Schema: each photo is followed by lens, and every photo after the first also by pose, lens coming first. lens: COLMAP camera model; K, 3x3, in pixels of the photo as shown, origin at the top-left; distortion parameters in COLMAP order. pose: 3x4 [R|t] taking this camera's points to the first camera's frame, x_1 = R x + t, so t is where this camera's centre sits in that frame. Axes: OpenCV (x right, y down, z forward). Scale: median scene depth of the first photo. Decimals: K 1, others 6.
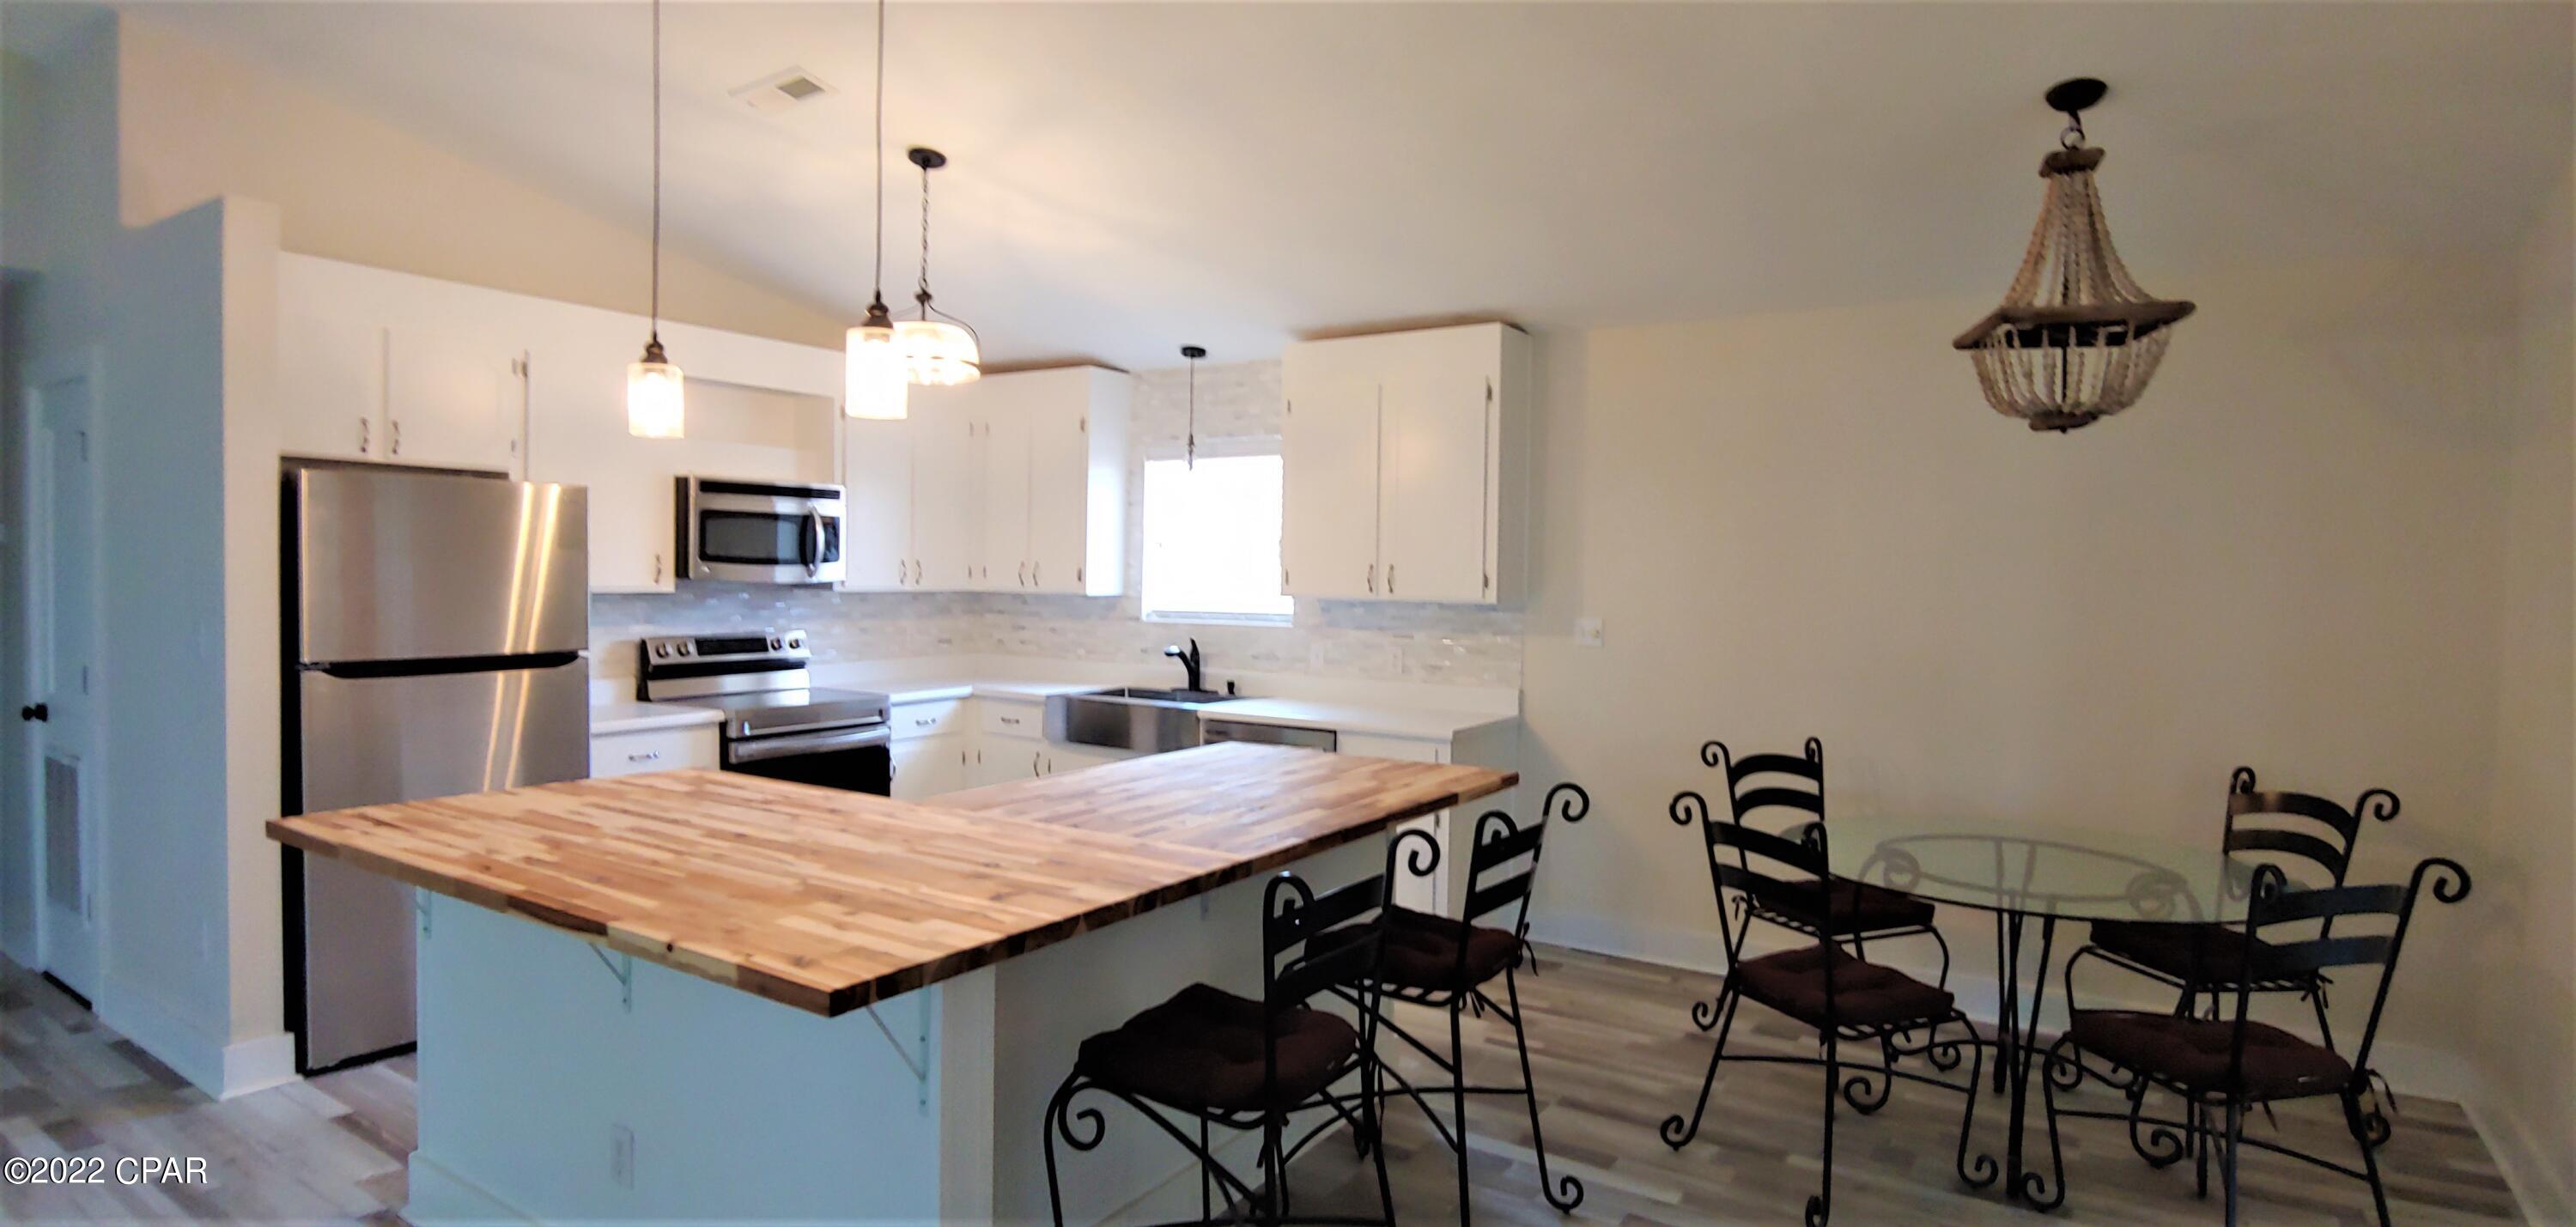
lens RADIAL K [[1279.8, 0, 1288.0], [0, 1279.8, 613.5], [0, 0, 1]] dist [-0.002407, 0.000435]
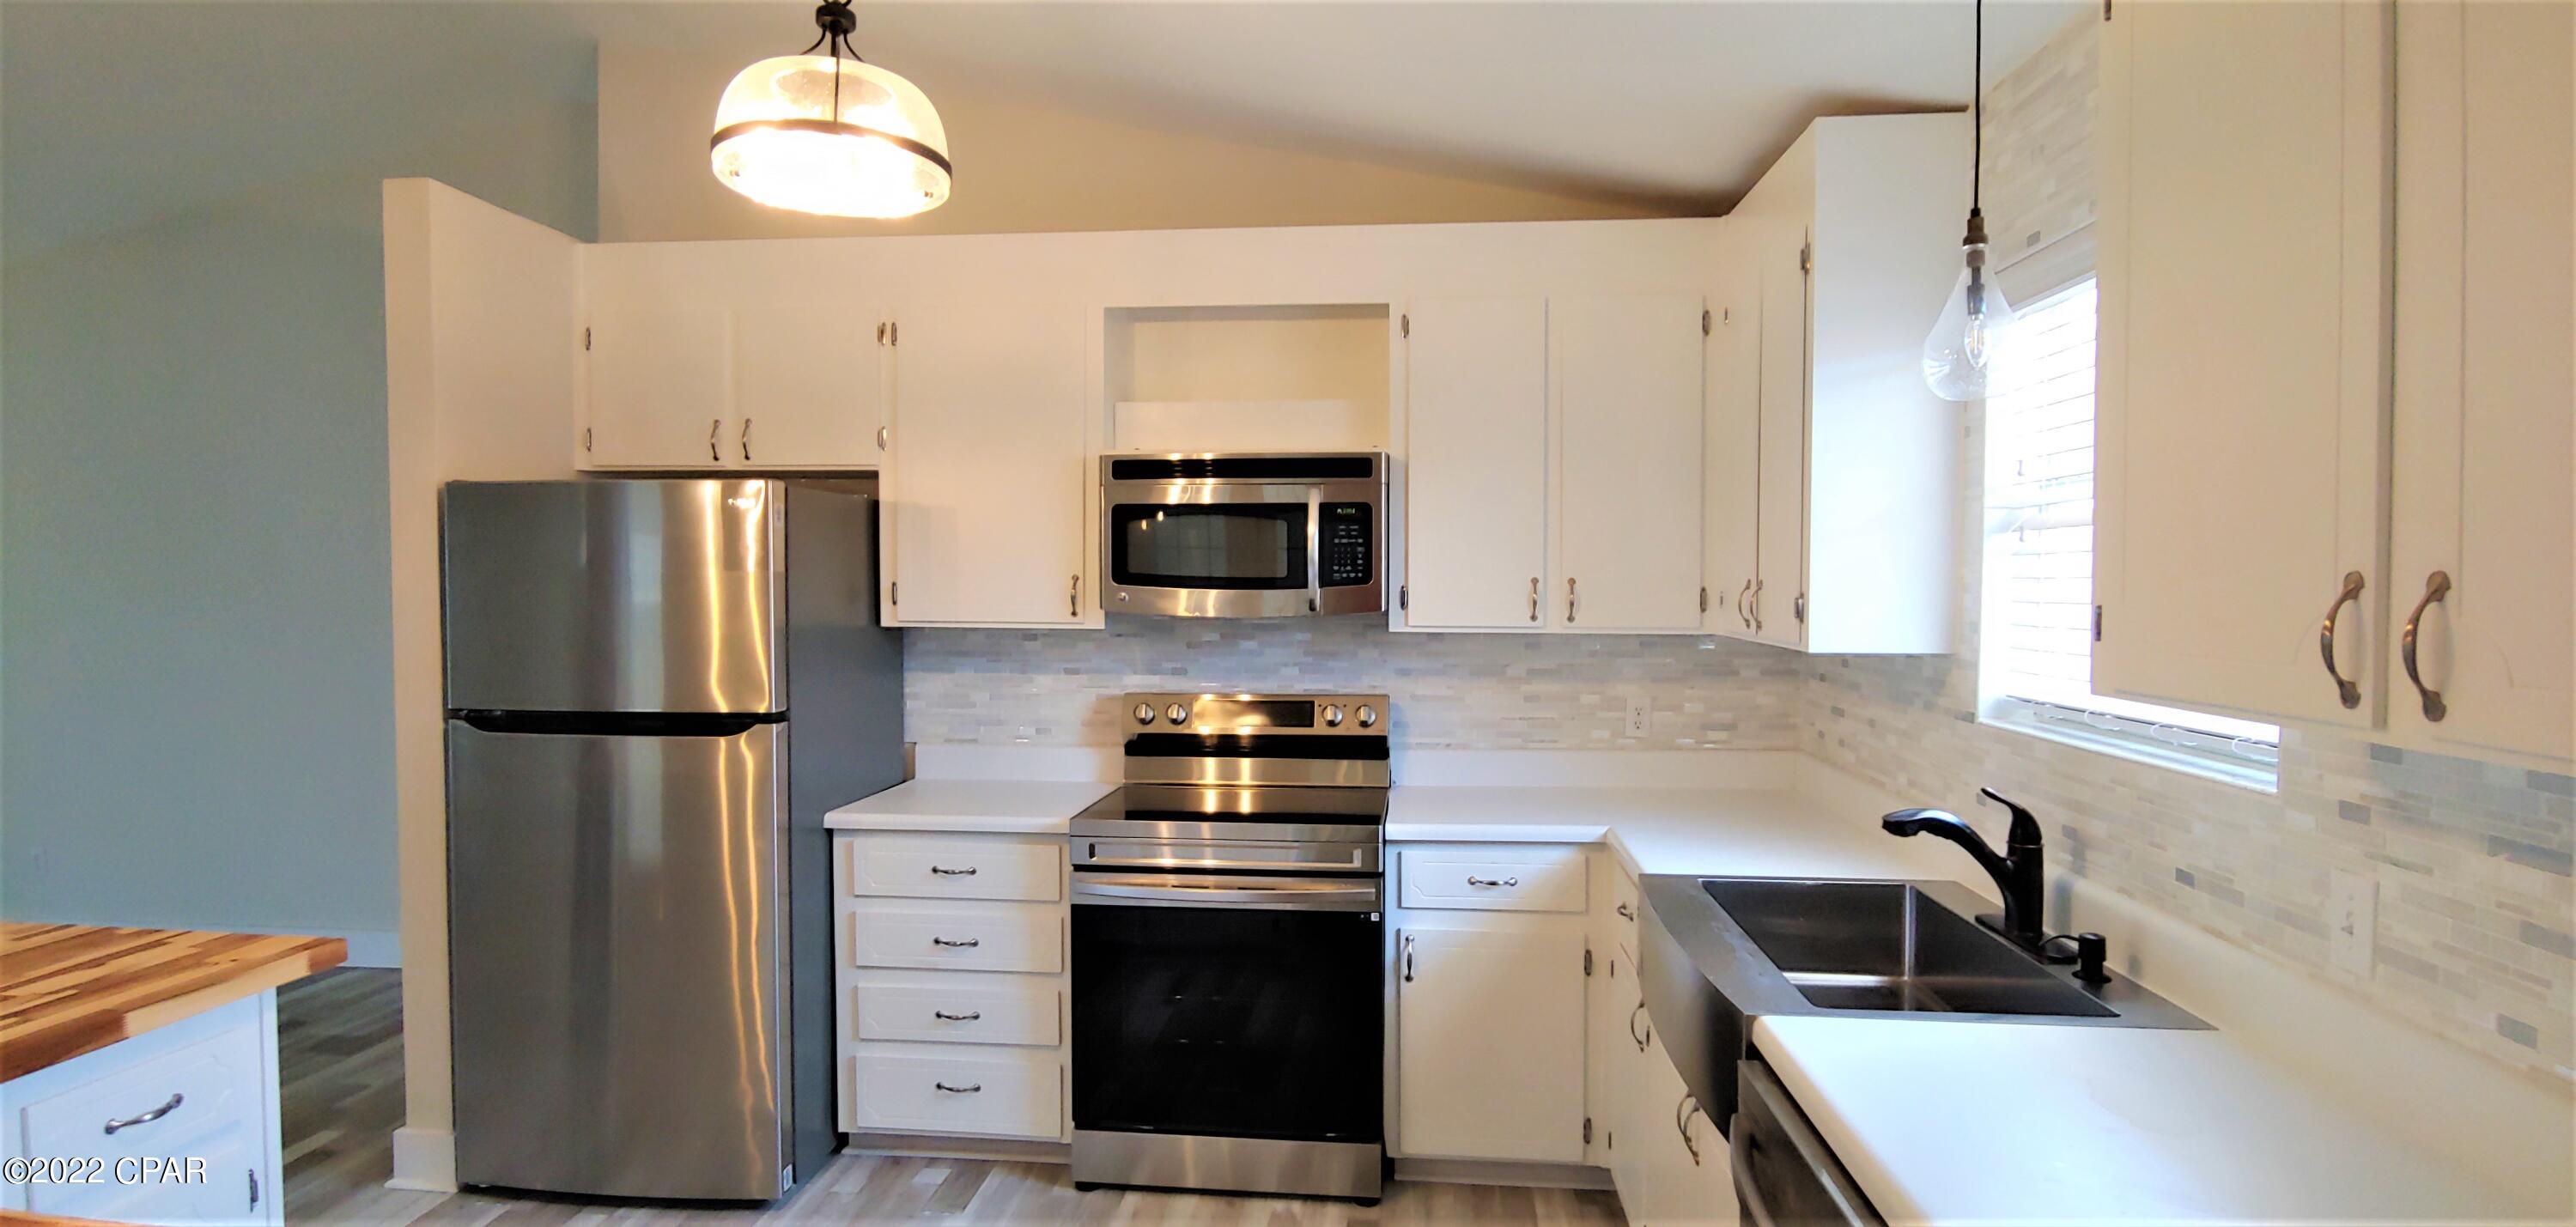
lens RADIAL K [[1290.4, 0, 1307.5], [0, 1290.4, 619.9], [0, 0, 1]] dist [-0.002662, -0.000660]
pose [[0.457941, 0.015688, -0.888844, 0.208021], [-0.026291, 0.999646, 0.004098, -0.031969], [0.888594, 0.021492, 0.458191, 0.900000]]
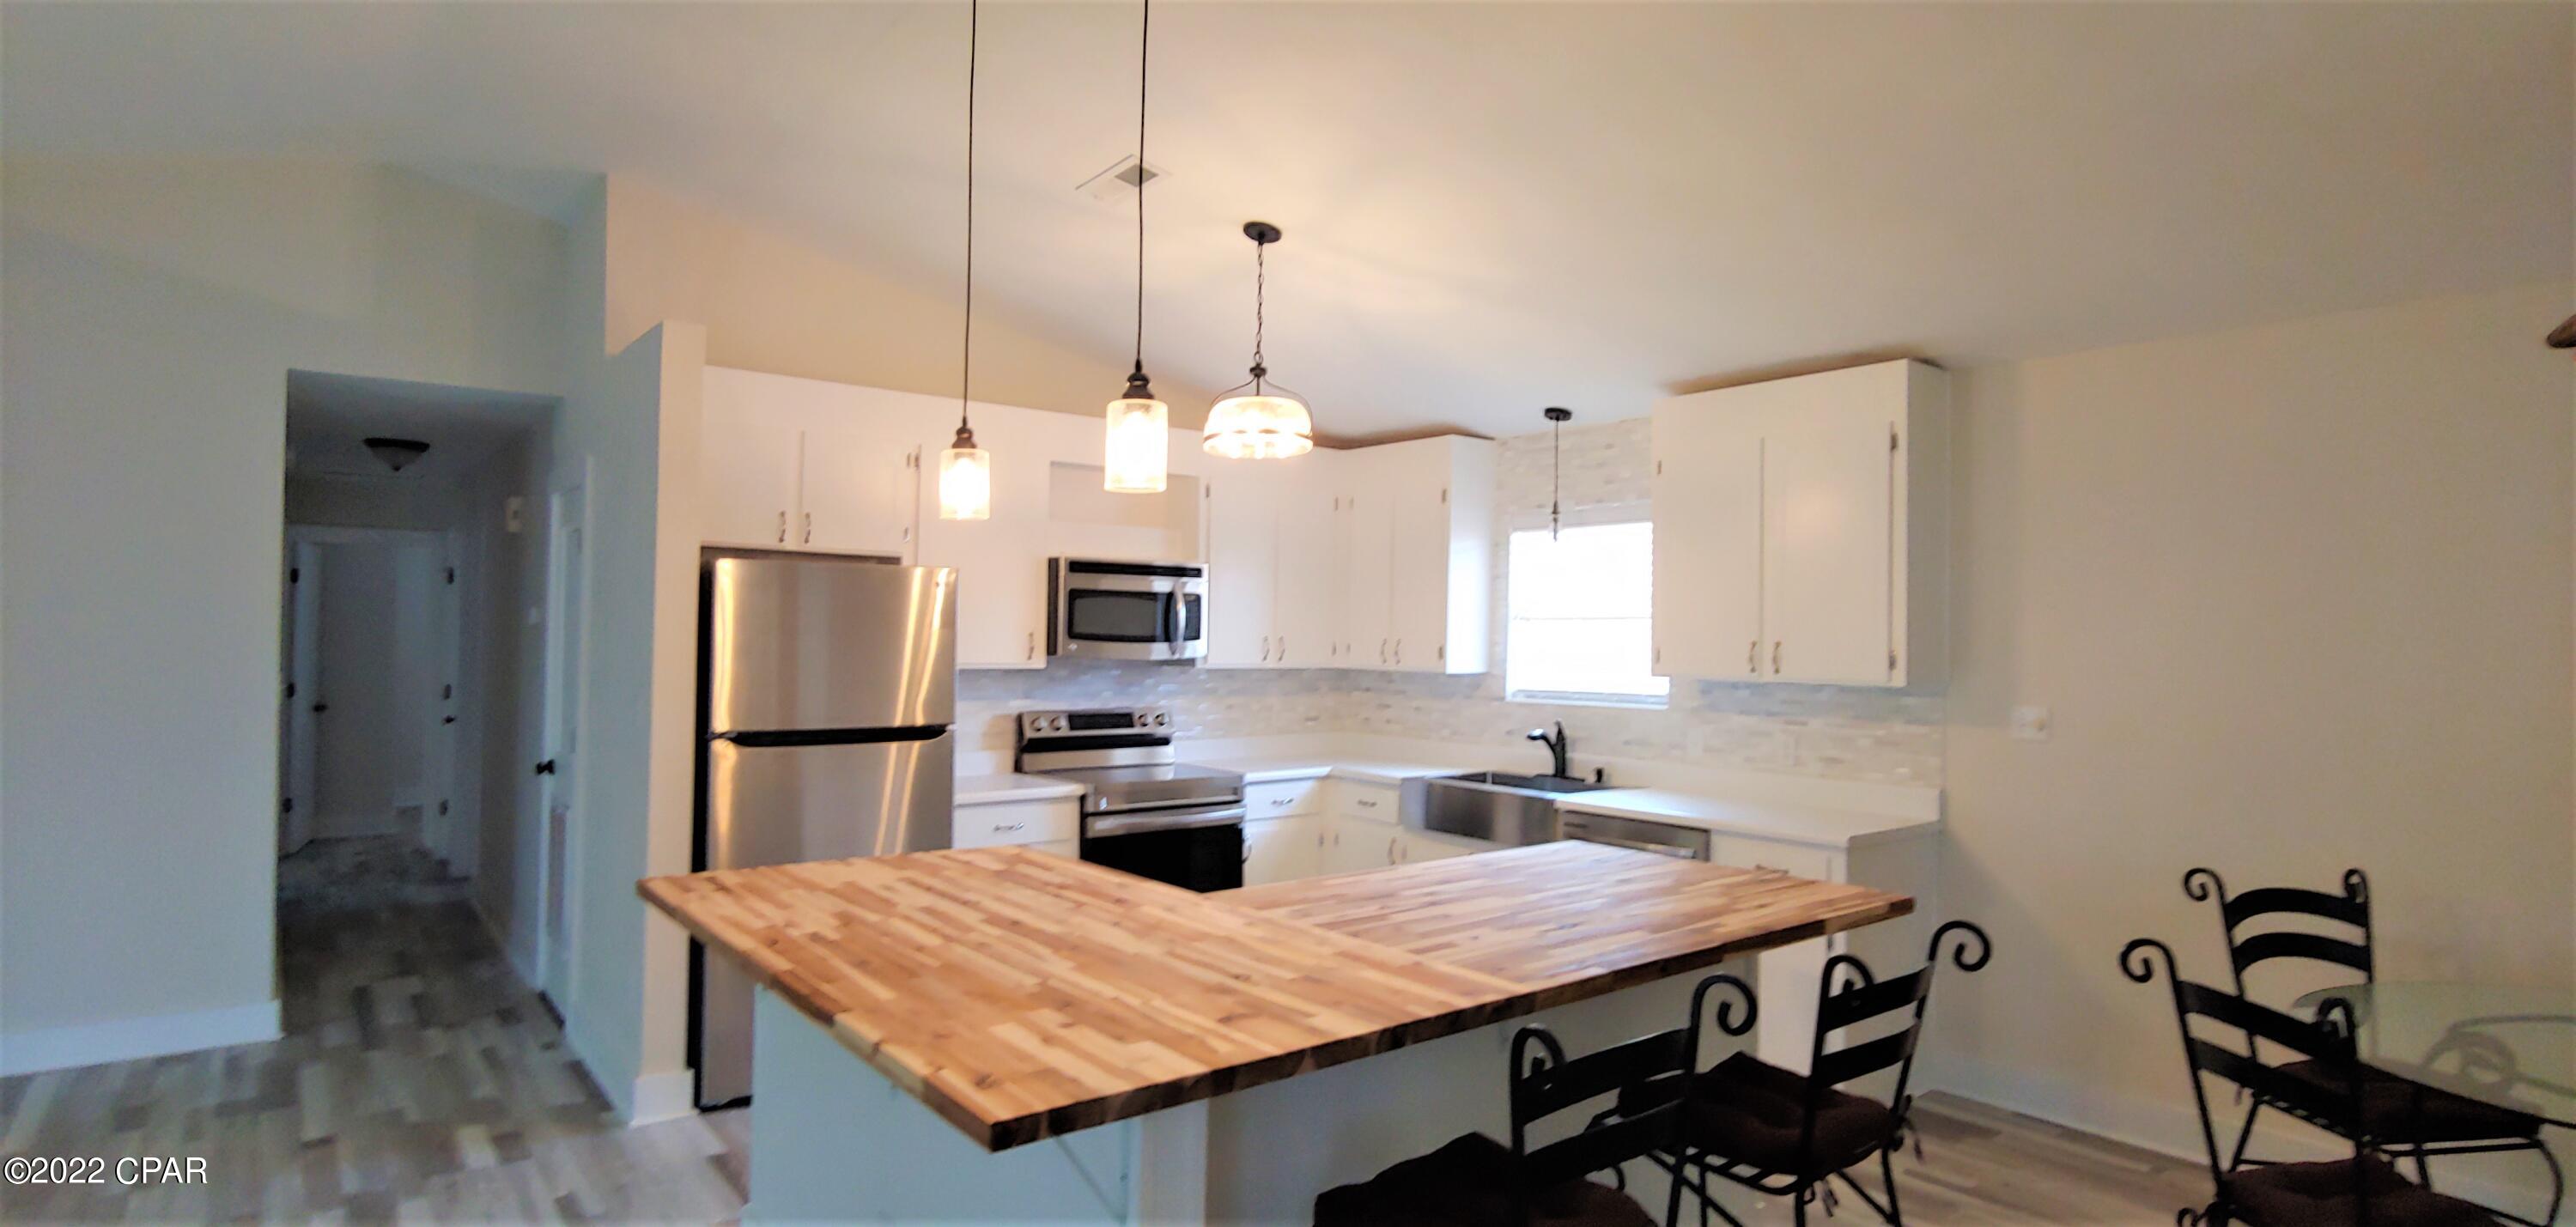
lens RADIAL K [[1290.4, 0, 1307.5], [0, 1290.4, 619.9], [0, 0, 1]] dist [-0.002662, -0.000660]
pose [[0.951779, -0.006147, -0.306722, 0.053463], [-0.009908, 0.998662, -0.050760, -0.005930], [0.306624, 0.051352, 0.950445, 0.073317]]
